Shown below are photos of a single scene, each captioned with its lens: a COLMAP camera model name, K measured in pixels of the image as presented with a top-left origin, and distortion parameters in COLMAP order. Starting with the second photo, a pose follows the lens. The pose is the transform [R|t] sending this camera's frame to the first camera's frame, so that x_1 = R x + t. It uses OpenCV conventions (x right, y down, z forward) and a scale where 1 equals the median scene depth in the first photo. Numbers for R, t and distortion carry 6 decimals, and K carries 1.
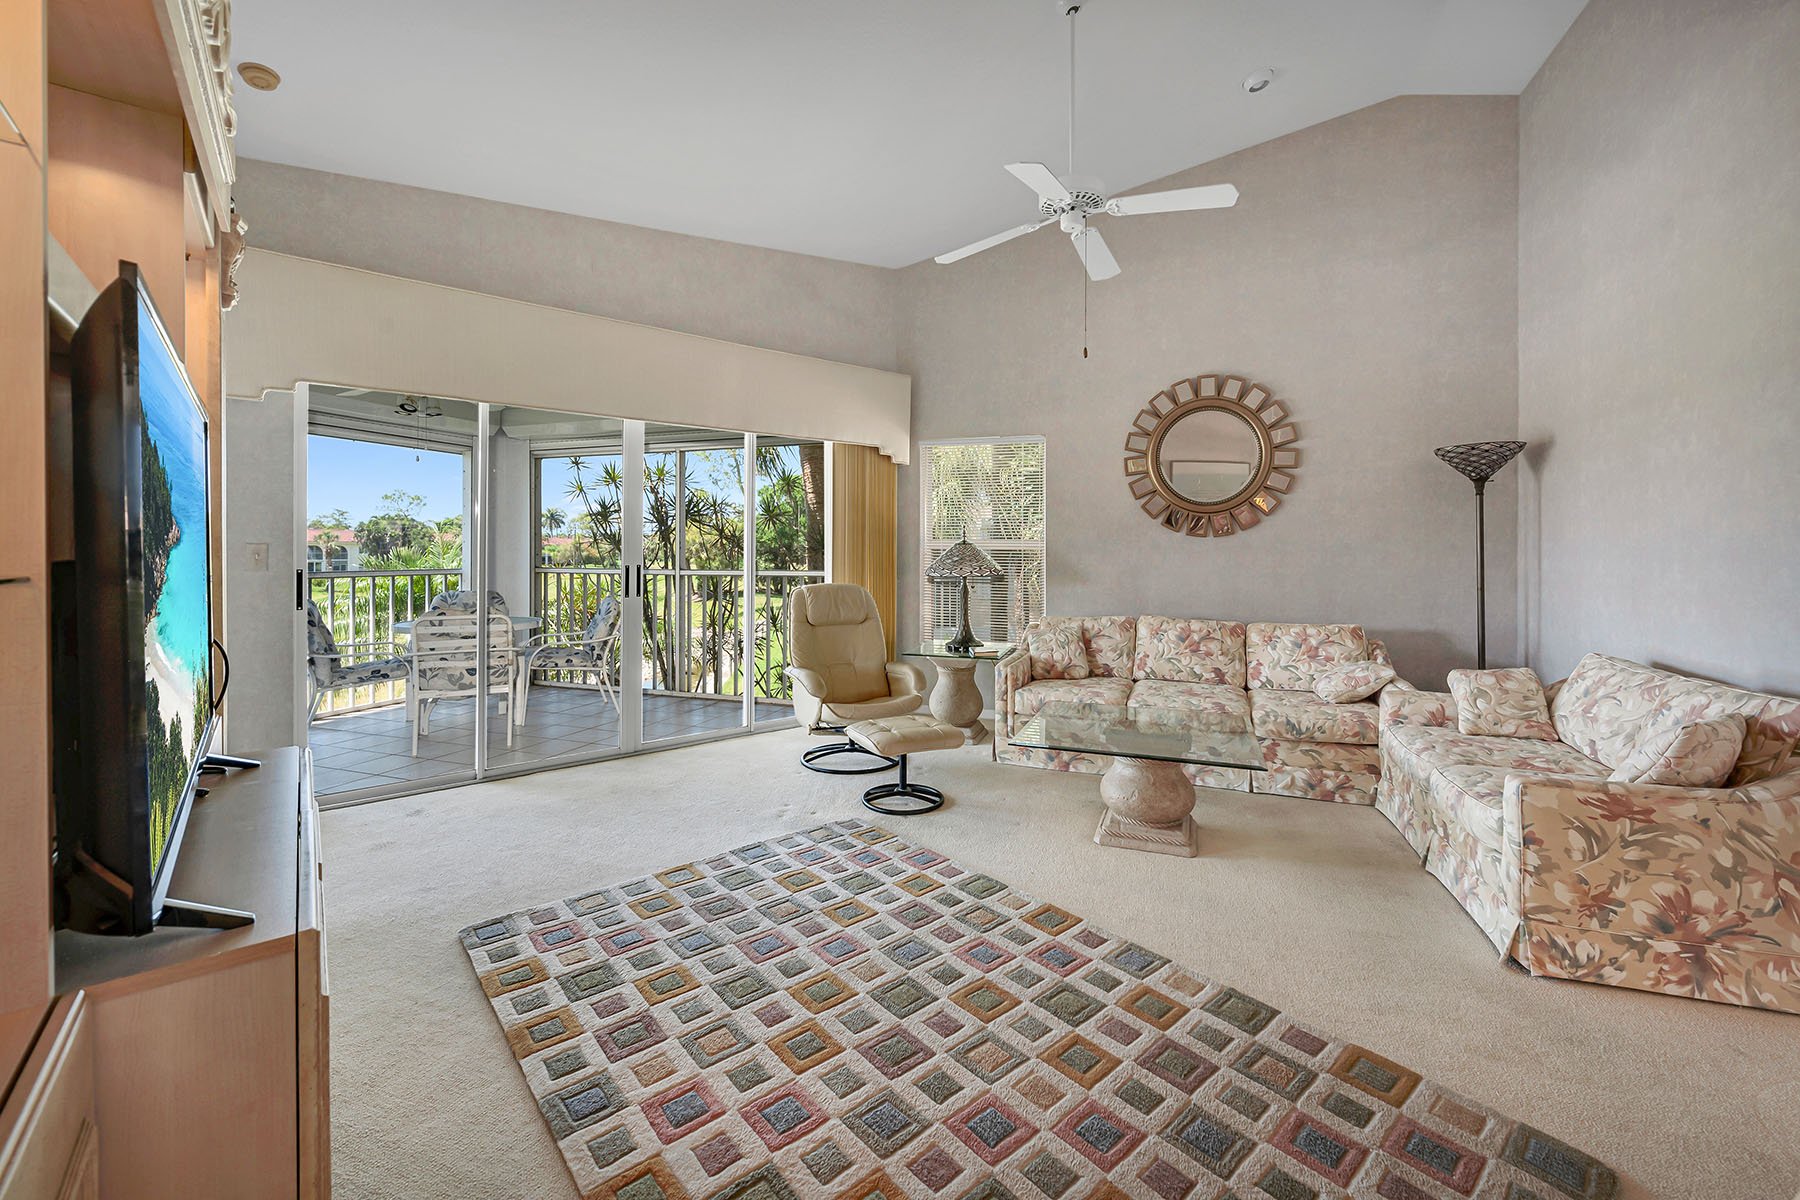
lens RADIAL K [[729.4, 0, 913.9], [0, 729.4, 555.2], [0, 0, 1]] dist [-0.001213, 0.000650]
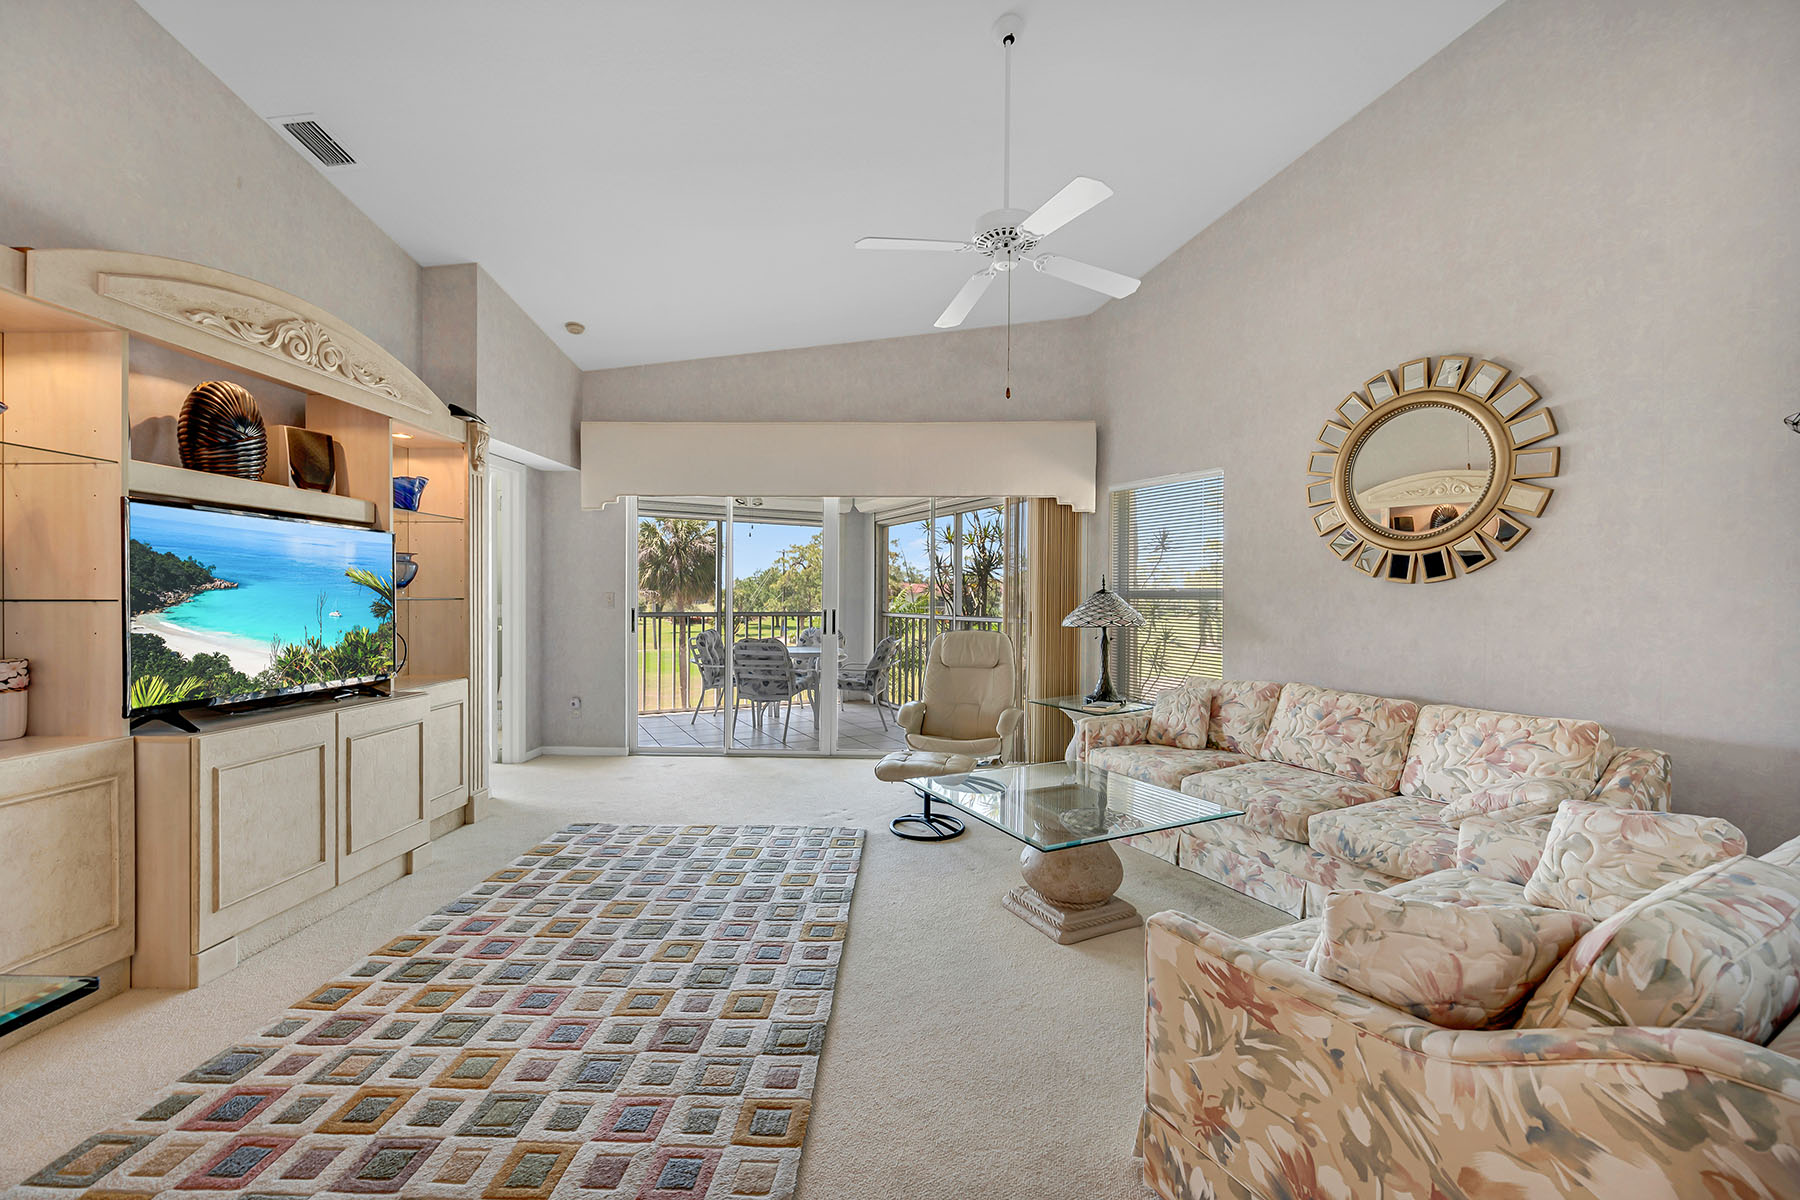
lens RADIAL K [[714.2, 0, 908.1], [0, 714.2, 597.3], [0, 0, 1]] dist [-0.000071, -0.001074]
pose [[0.749083, 0.002686, -0.662471, 0.704682], [-0.009376, 0.999935, -0.006547, -0.001994], [0.662410, 0.011116, 0.749059, 0.187935]]
